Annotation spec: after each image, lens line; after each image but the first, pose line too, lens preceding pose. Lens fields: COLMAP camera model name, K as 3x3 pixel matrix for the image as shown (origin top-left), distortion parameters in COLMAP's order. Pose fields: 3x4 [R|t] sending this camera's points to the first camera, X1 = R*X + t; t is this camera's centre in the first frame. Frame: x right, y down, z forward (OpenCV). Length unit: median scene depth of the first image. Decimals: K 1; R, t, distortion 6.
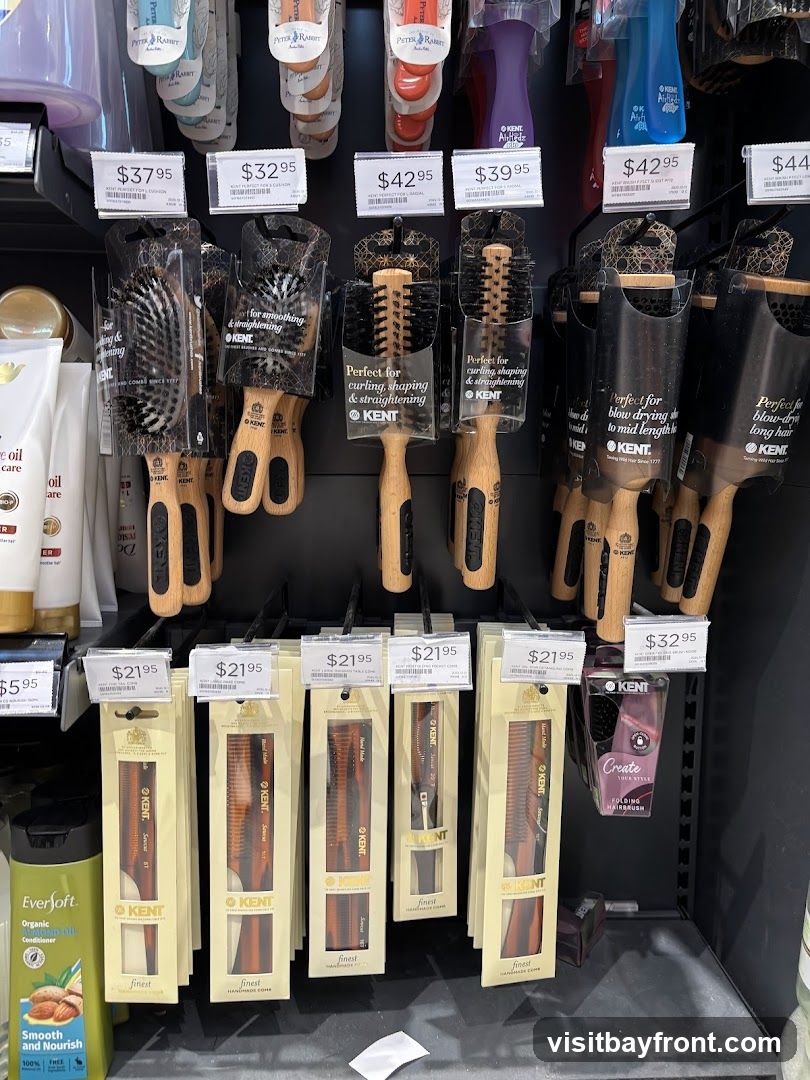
lens RADIAL K [[796.0, 0, 421.1], [0, 796.0, 540.1], [0, 0, 1]] dist [0.040663, -0.025130]
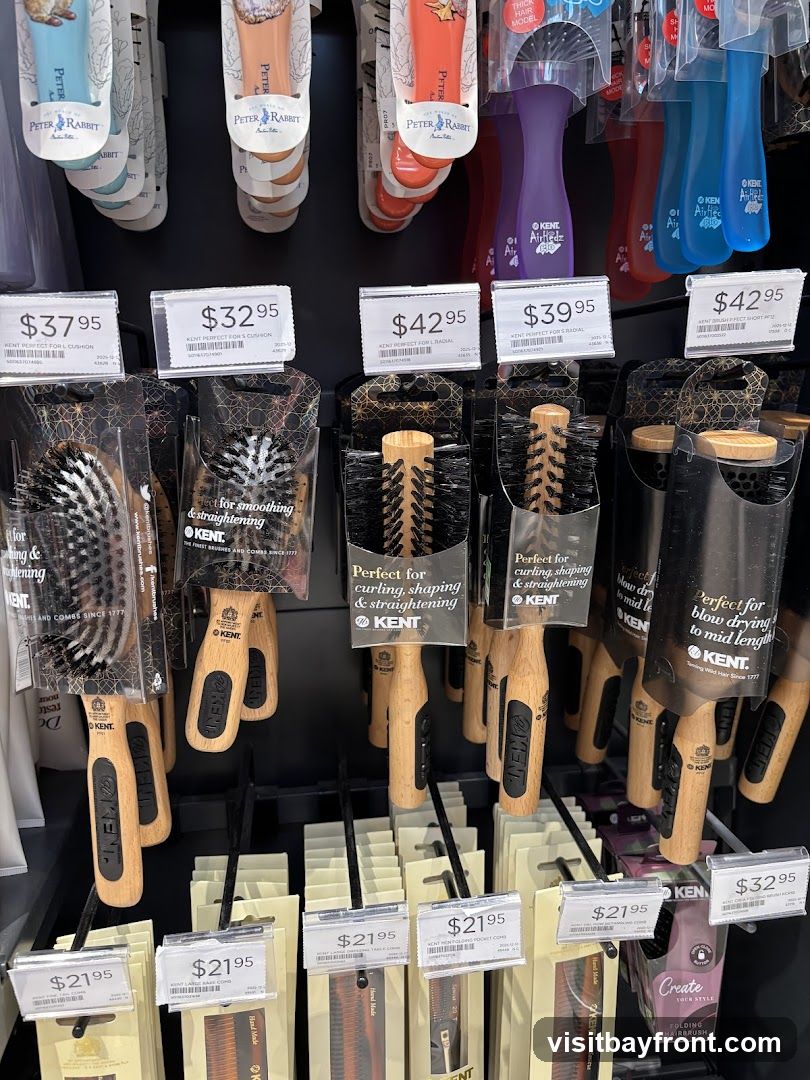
lens RADIAL K [[789.4, 0, 405.0], [0, 789.4, 540.0], [0, 0, 1]] dist [0.034381, -0.032753]
pose [[0.994945, -0.039159, 0.092476, -0.111837], [0.033518, 0.997526, 0.061792, -0.286382], [-0.094667, -0.058380, 0.993796, 0.261517]]
